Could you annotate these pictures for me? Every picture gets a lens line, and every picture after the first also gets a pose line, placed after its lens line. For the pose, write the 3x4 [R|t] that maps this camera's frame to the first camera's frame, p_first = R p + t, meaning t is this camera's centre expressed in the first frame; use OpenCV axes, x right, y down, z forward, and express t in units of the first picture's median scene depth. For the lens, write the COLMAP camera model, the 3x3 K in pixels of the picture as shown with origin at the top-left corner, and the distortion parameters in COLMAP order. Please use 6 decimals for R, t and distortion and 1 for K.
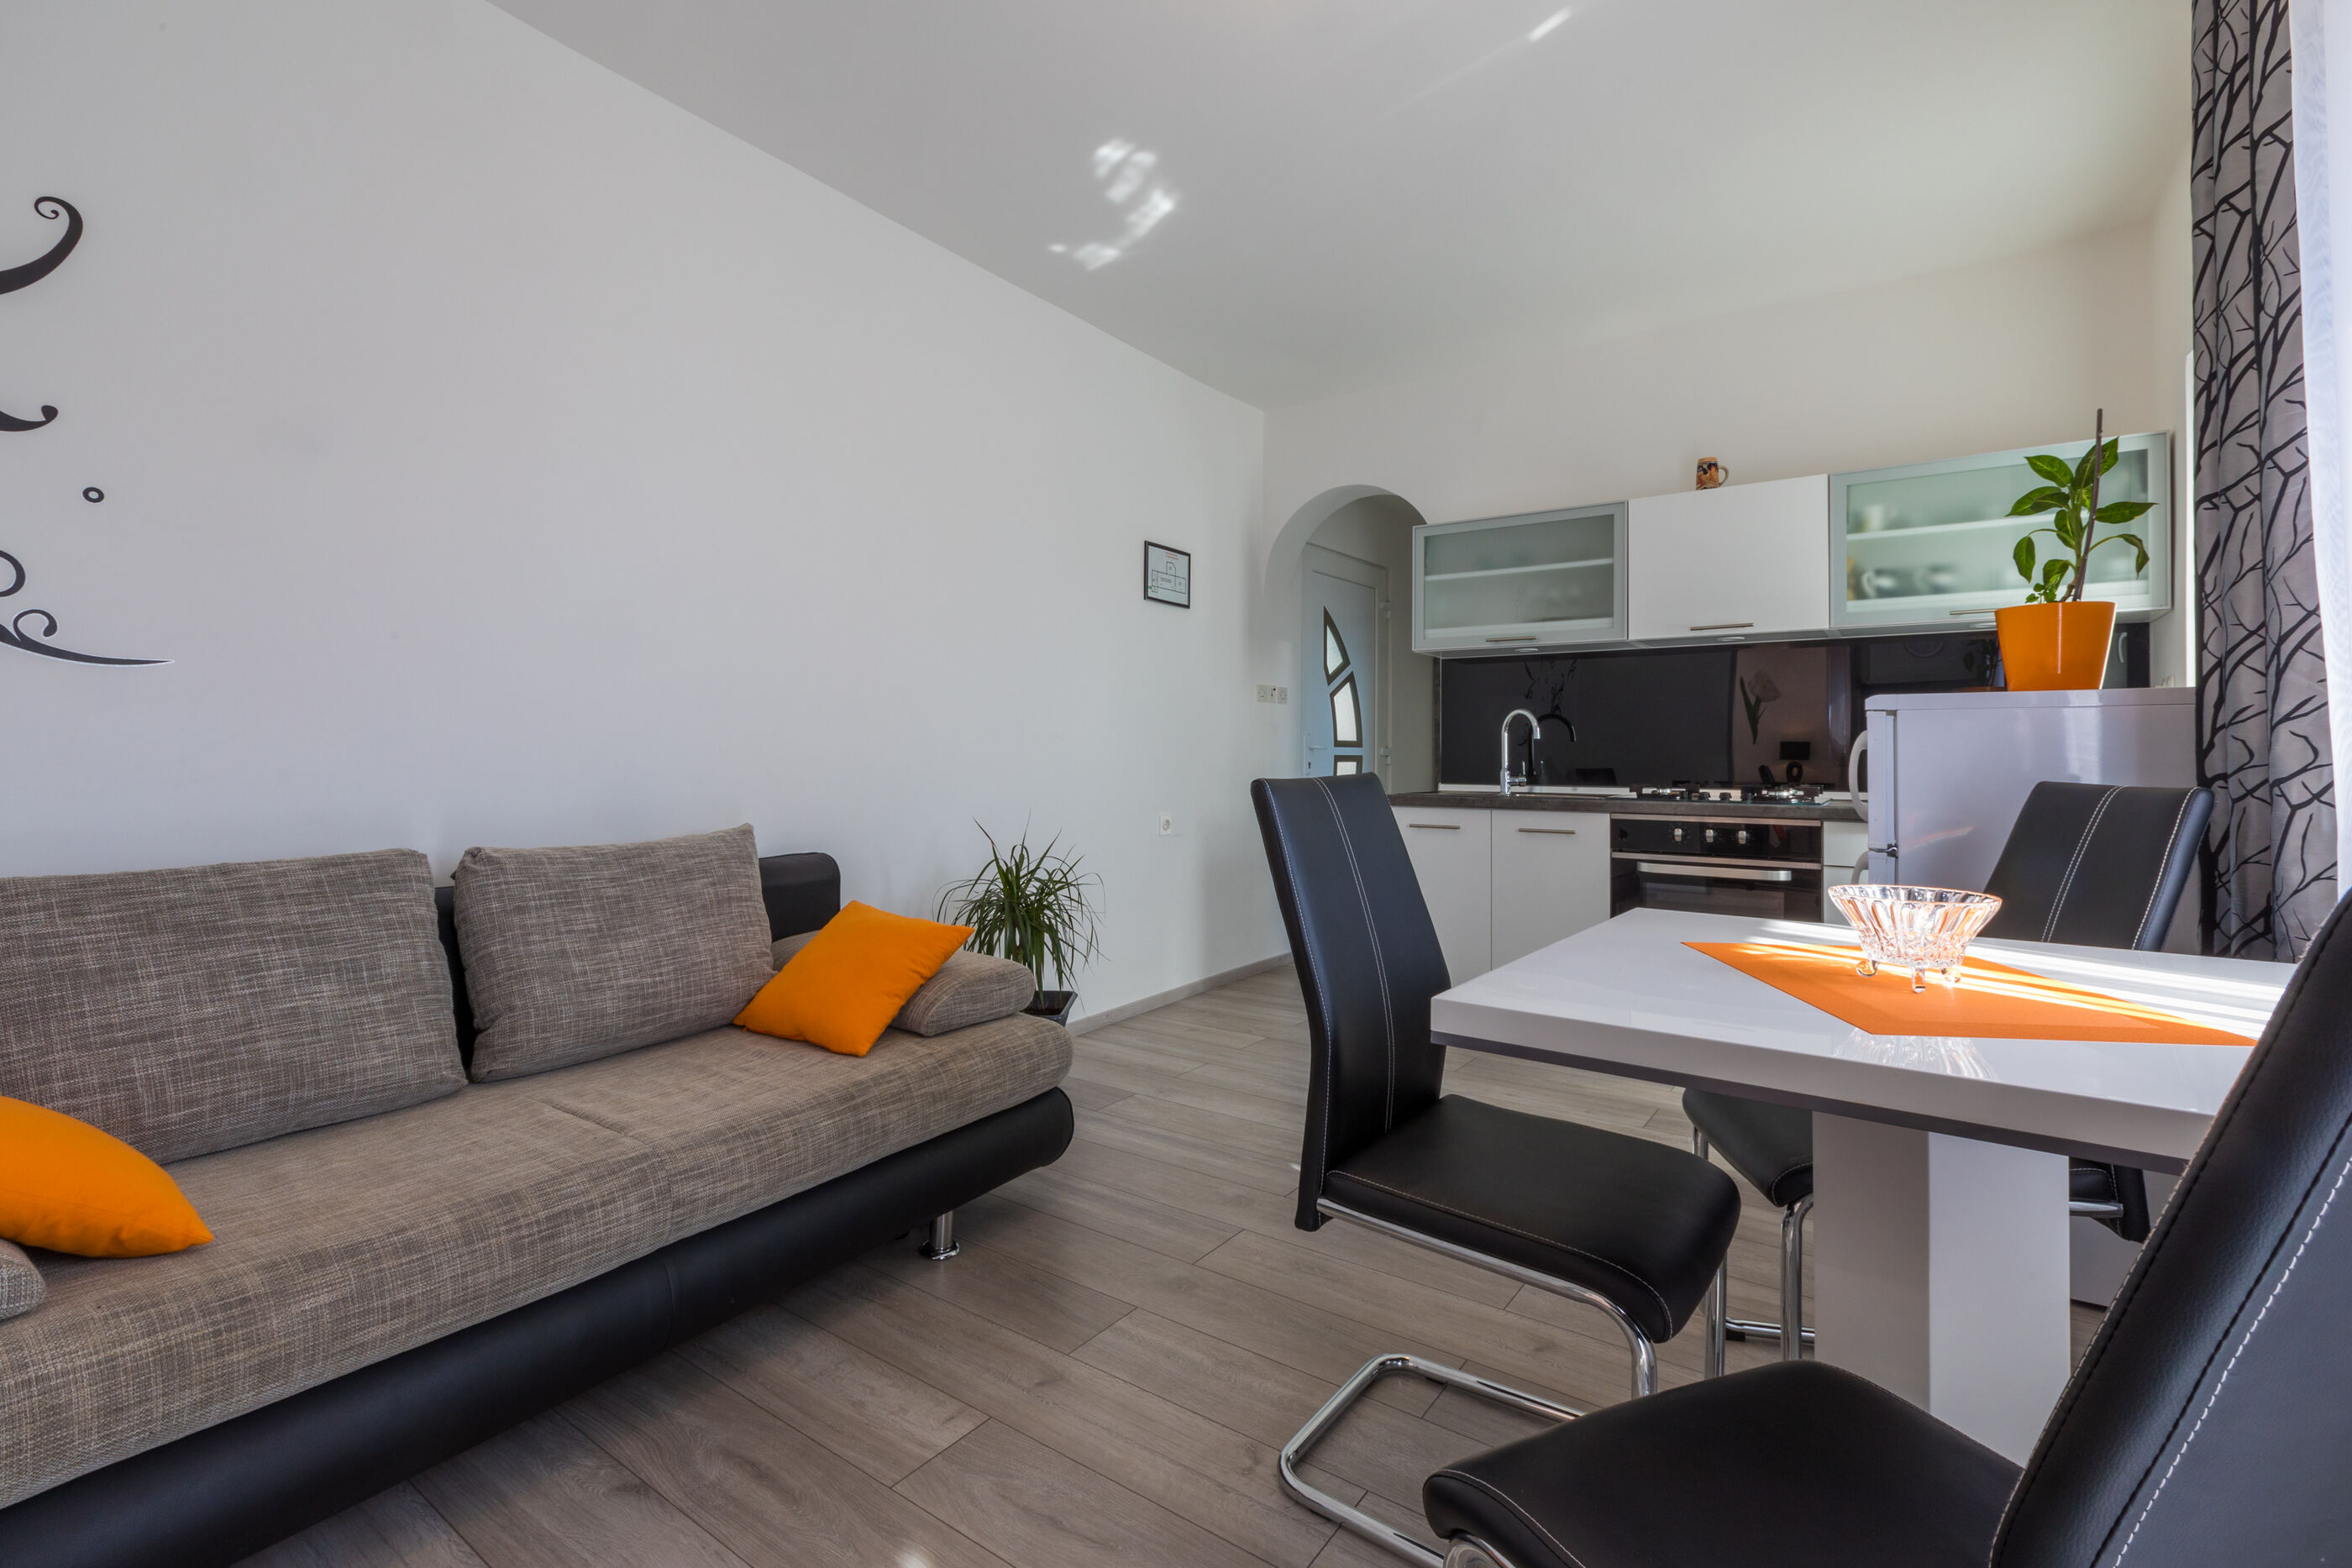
lens RADIAL K [[1054.3, 0, 1187.1], [0, 1054.3, 754.3], [0, 0, 1]] dist [0.005641, 0.000506]
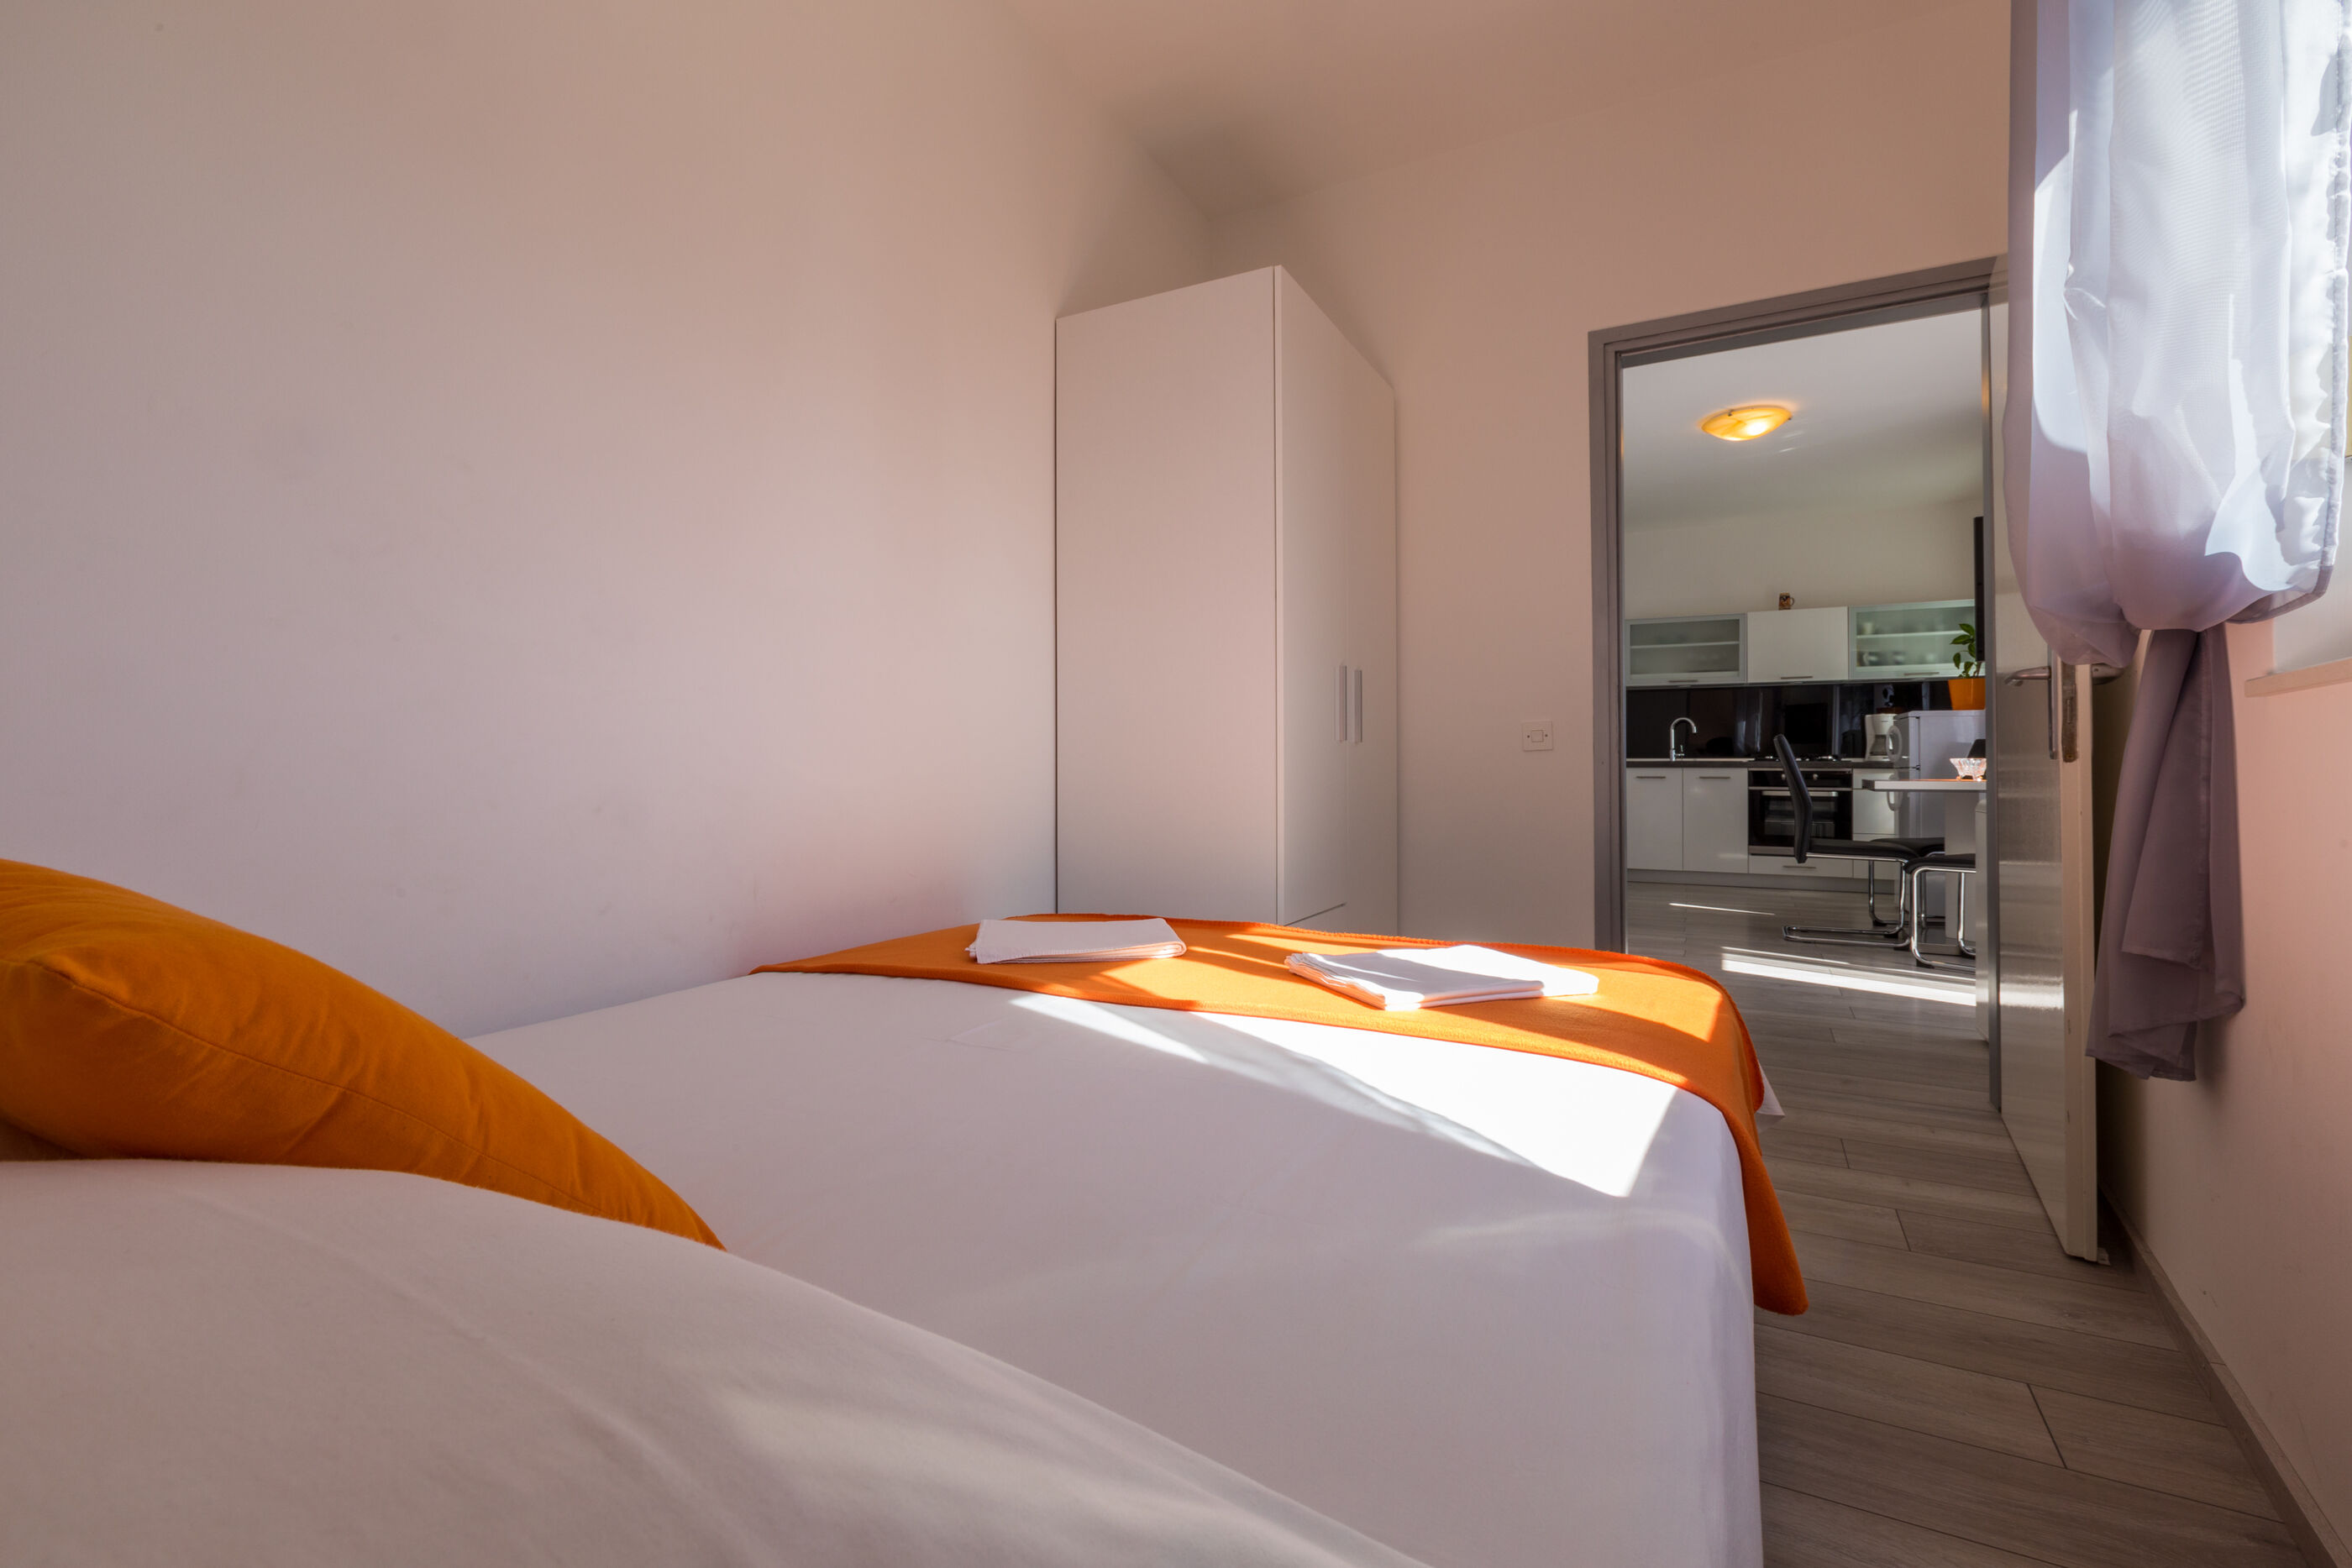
lens RADIAL K [[1054.3, 0, 1179.0], [0, 1054.3, 754.2], [0, 0, 1]] dist [0.005641, 0.000506]
pose [[0.991544, 0.001611, 0.129759, -1.007153], [0.000114, 0.999912, -0.013287, 0.059042], [-0.129769, 0.013190, 0.991456, -0.933918]]
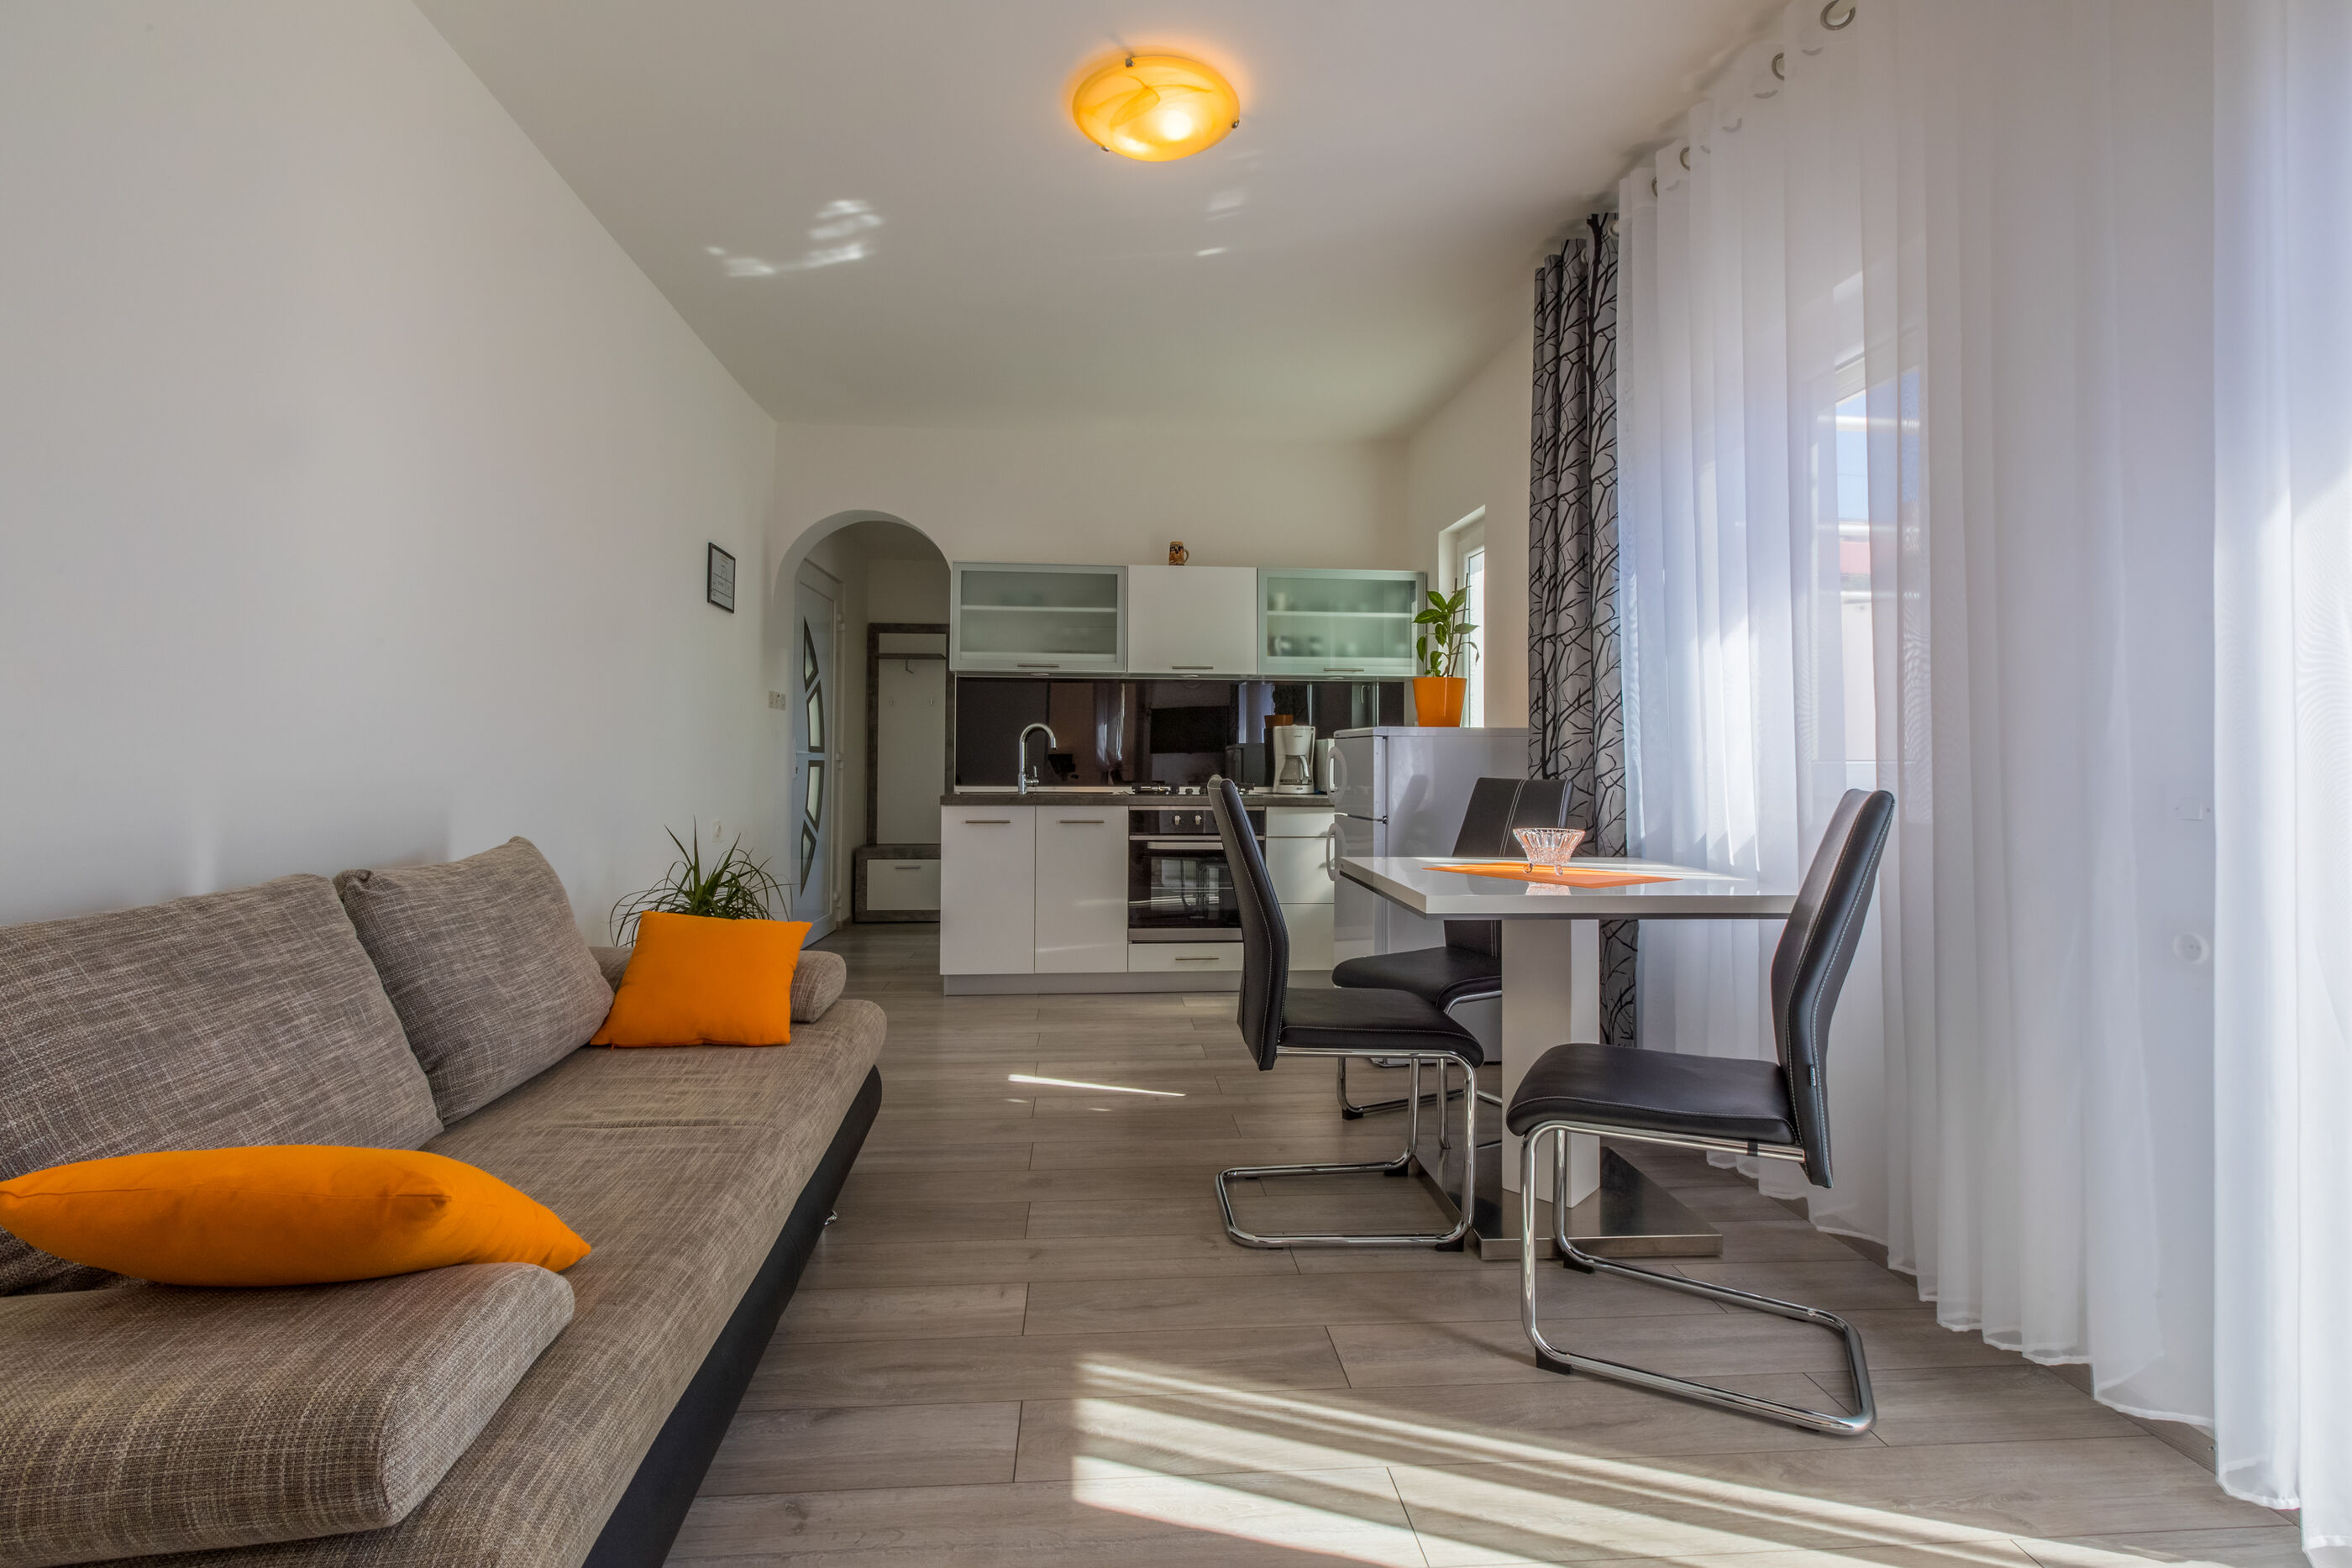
lens RADIAL K [[1054.3, 0, 1167.8], [0, 1054.3, 763.4], [0, 0, 1]] dist [0.005641, 0.000506]
pose [[0.770084, 0.000434, 0.637942, -0.414596], [-0.003735, 0.999986, 0.003829, -0.001996], [-0.637931, -0.005331, 0.770075, -0.039911]]
